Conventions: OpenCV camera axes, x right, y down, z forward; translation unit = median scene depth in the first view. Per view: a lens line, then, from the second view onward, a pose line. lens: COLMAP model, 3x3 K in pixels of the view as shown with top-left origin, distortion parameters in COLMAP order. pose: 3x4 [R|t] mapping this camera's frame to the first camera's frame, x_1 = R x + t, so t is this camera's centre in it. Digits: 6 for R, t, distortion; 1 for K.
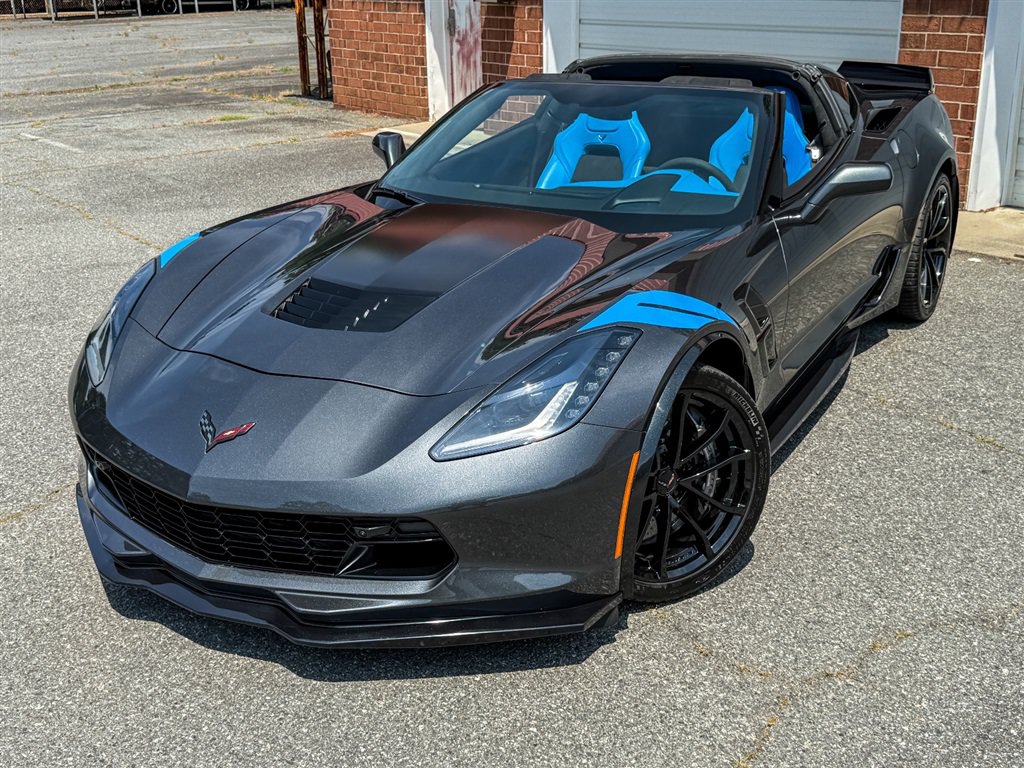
lens RADIAL K [[1169.5, 0, 512.0], [0, 1169.5, 384.0], [0, 0, 1]] dist [0.198618, -0.479842]
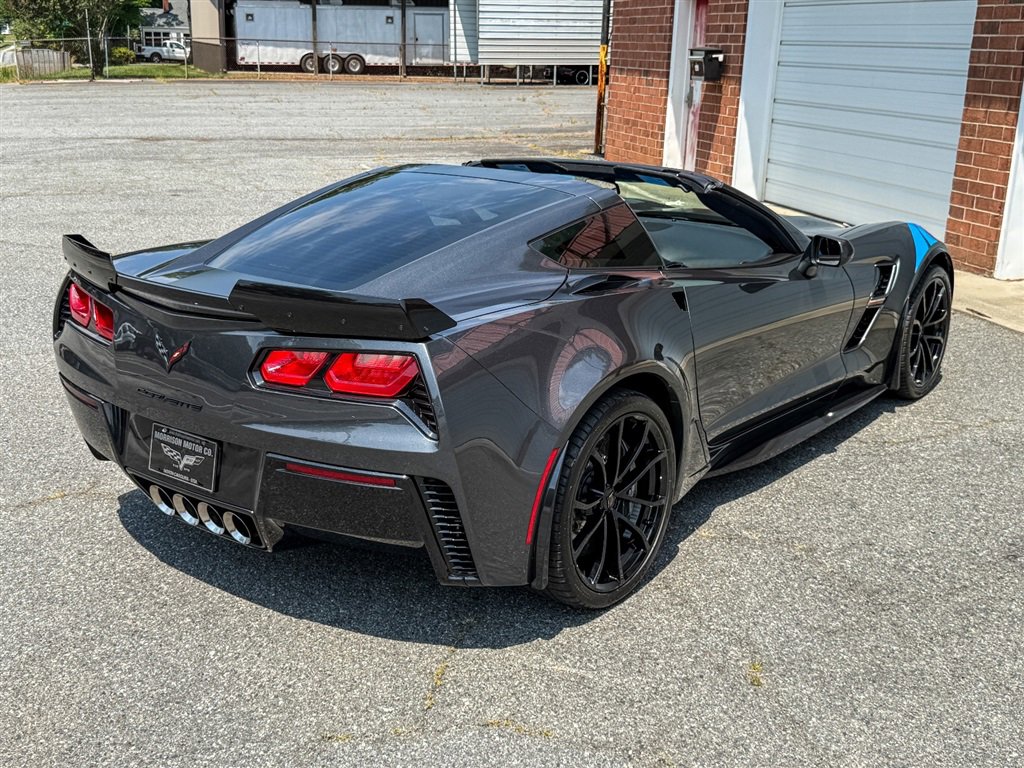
lens RADIAL K [[1144.3, 0, 508.0], [0, 1144.3, 386.2], [0, 0, 1]] dist [0.182276, -0.432586]
pose [[0.931173, 0.143241, -0.335259, 0.238309], [-0.160661, 0.986701, -0.024661, 0.042140], [0.327268, 0.076826, 0.941803, -0.141026]]
